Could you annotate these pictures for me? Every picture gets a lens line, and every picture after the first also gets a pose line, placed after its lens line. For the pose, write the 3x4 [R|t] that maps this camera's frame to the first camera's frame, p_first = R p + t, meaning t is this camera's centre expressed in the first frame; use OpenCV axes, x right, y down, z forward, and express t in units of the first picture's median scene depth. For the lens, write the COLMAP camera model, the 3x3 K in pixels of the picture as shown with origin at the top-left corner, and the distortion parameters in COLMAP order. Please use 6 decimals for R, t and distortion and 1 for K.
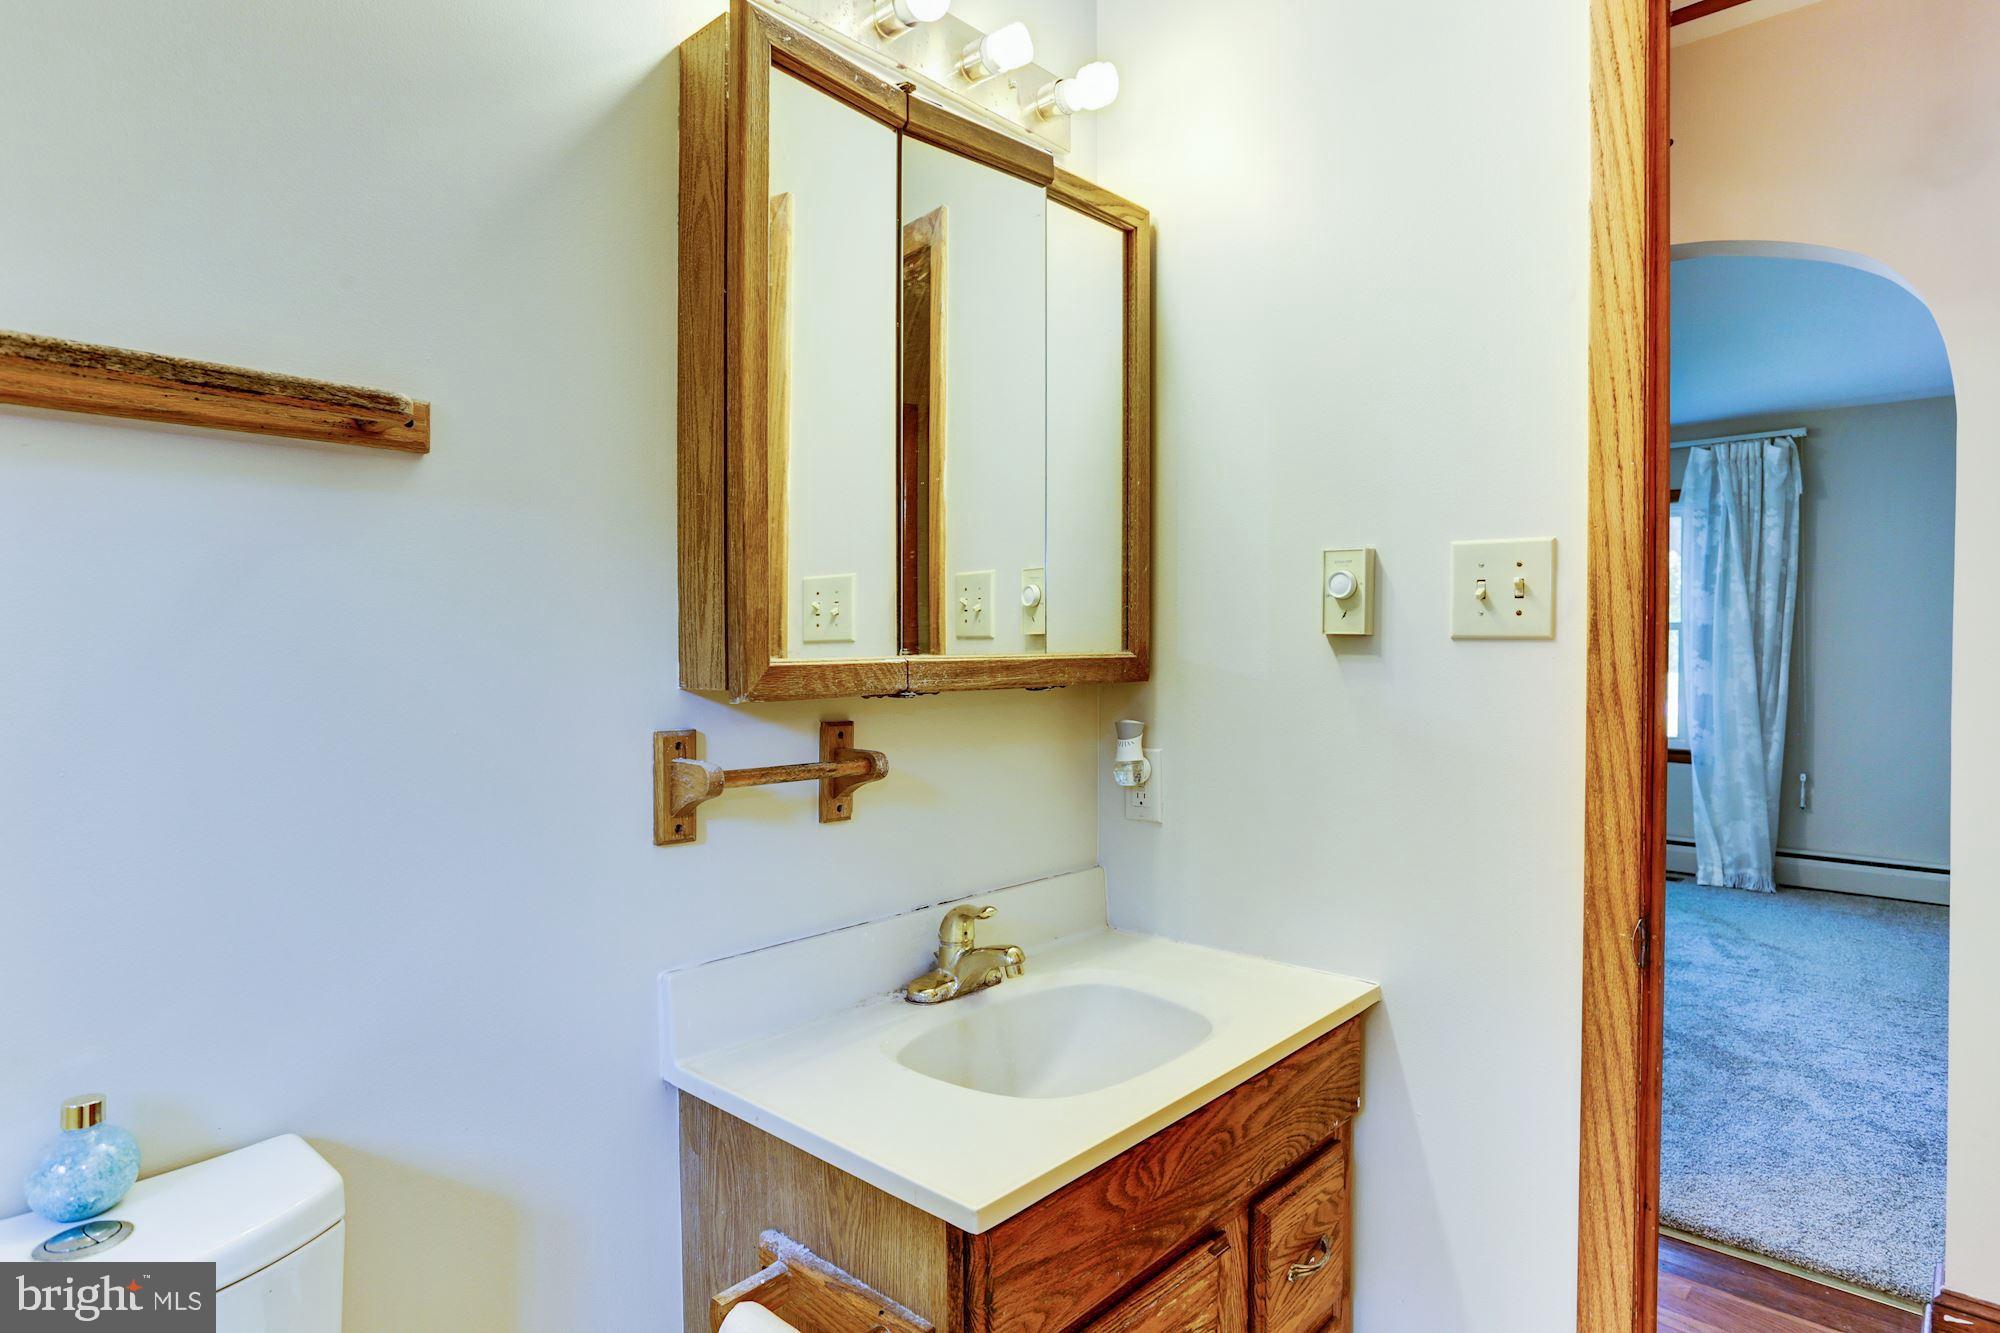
lens RADIAL K [[1106.3, 0, 1001.5], [0, 1106.3, 653.3], [0, 0, 1]] dist [-0.045453, 0.033487]
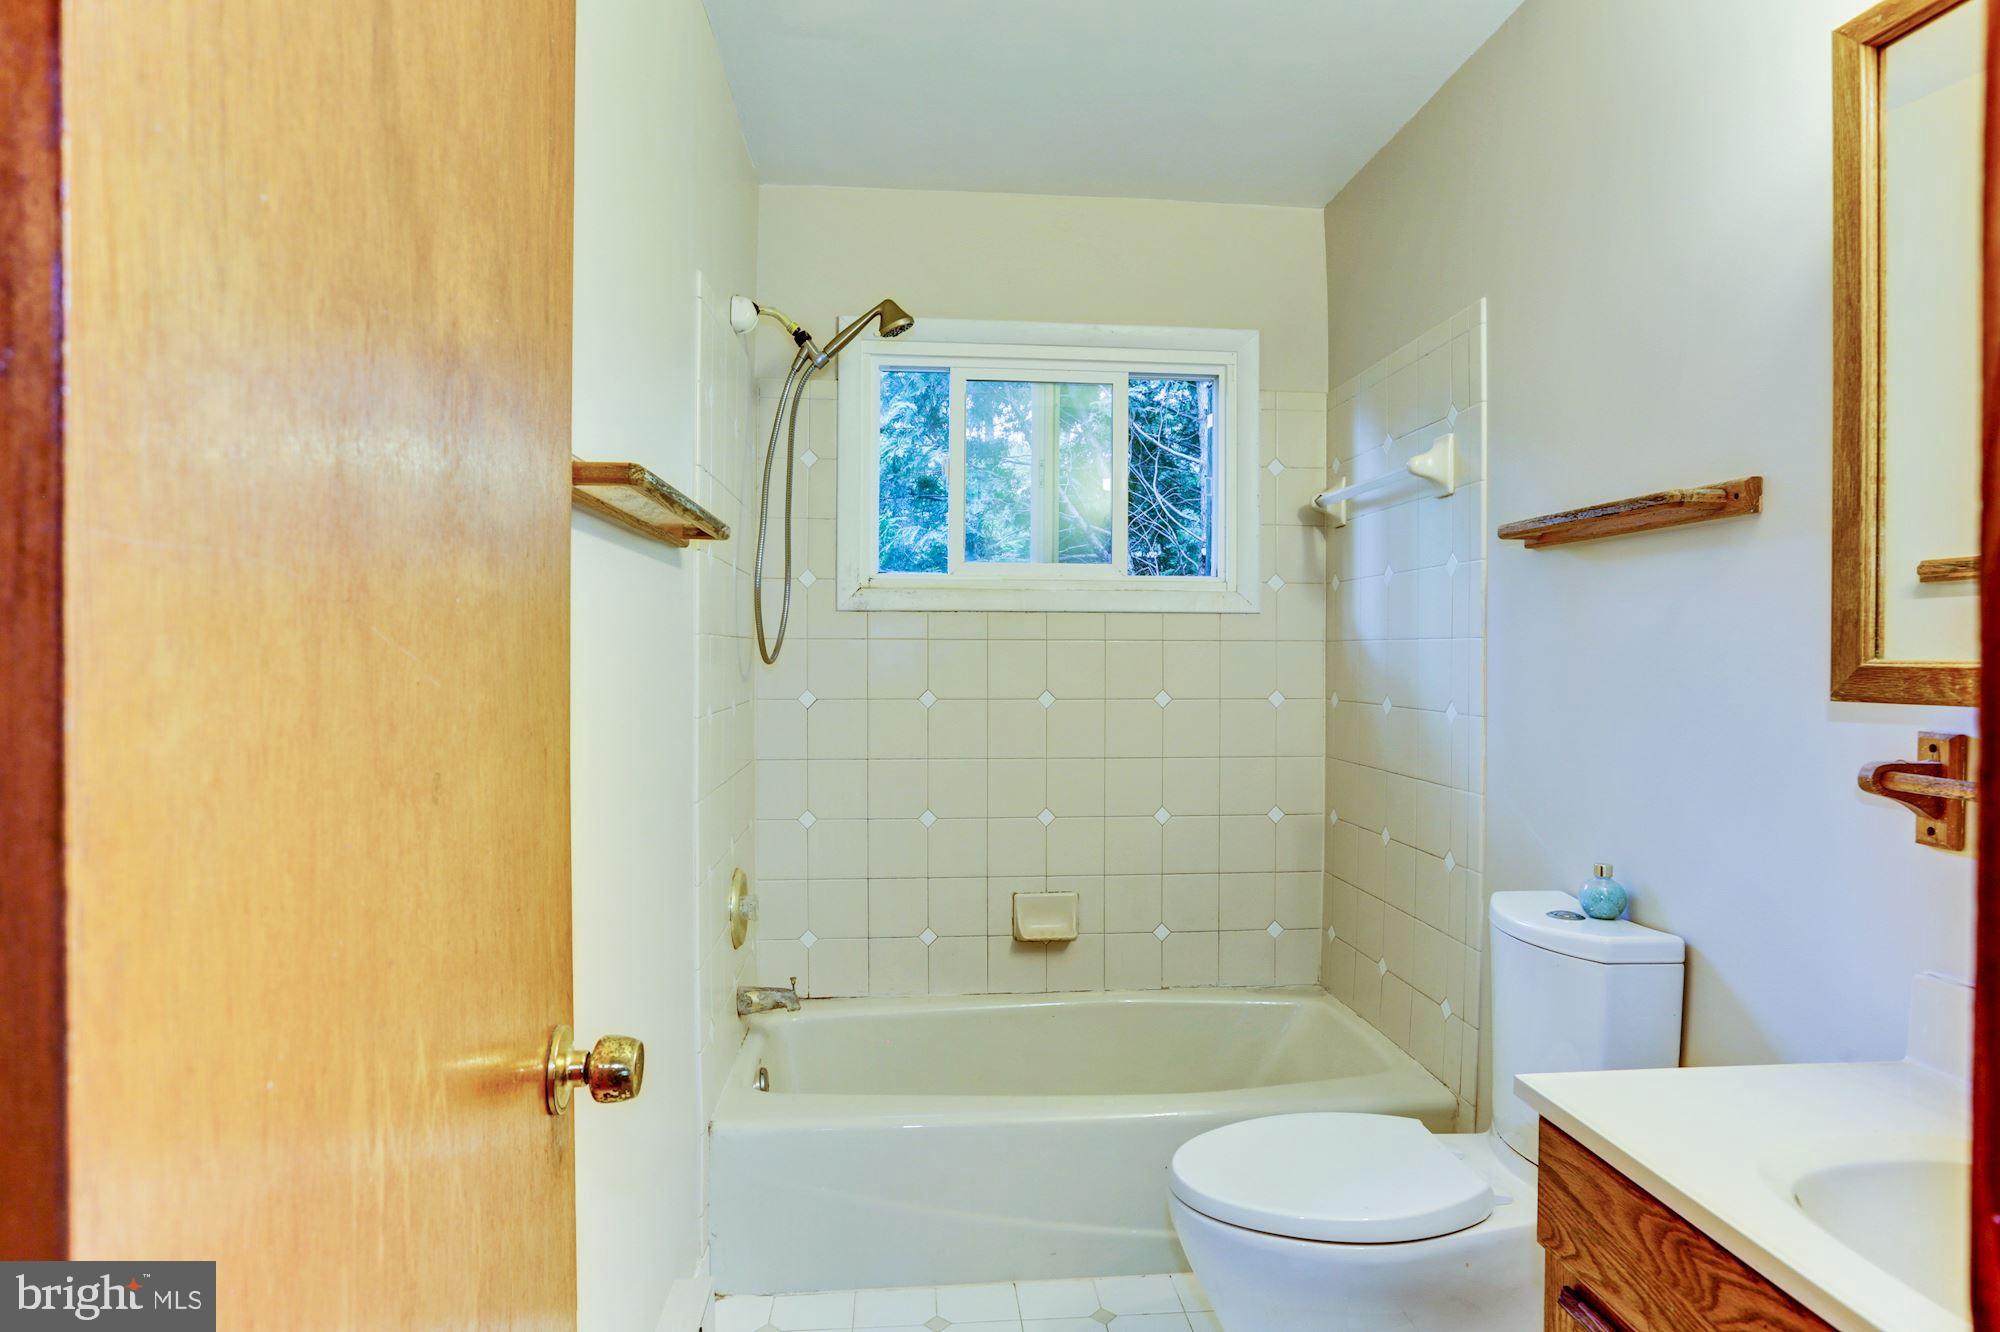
lens RADIAL K [[1106.3, 0, 1001.5], [0, 1106.3, 652.8], [0, 0, 1]] dist [-0.045453, 0.033487]
pose [[-0.676263, -0.000962, -0.736660, 1.100082], [-0.010407, 0.999912, 0.008248, -0.000873], [0.736587, 0.013244, -0.676213, 1.157305]]
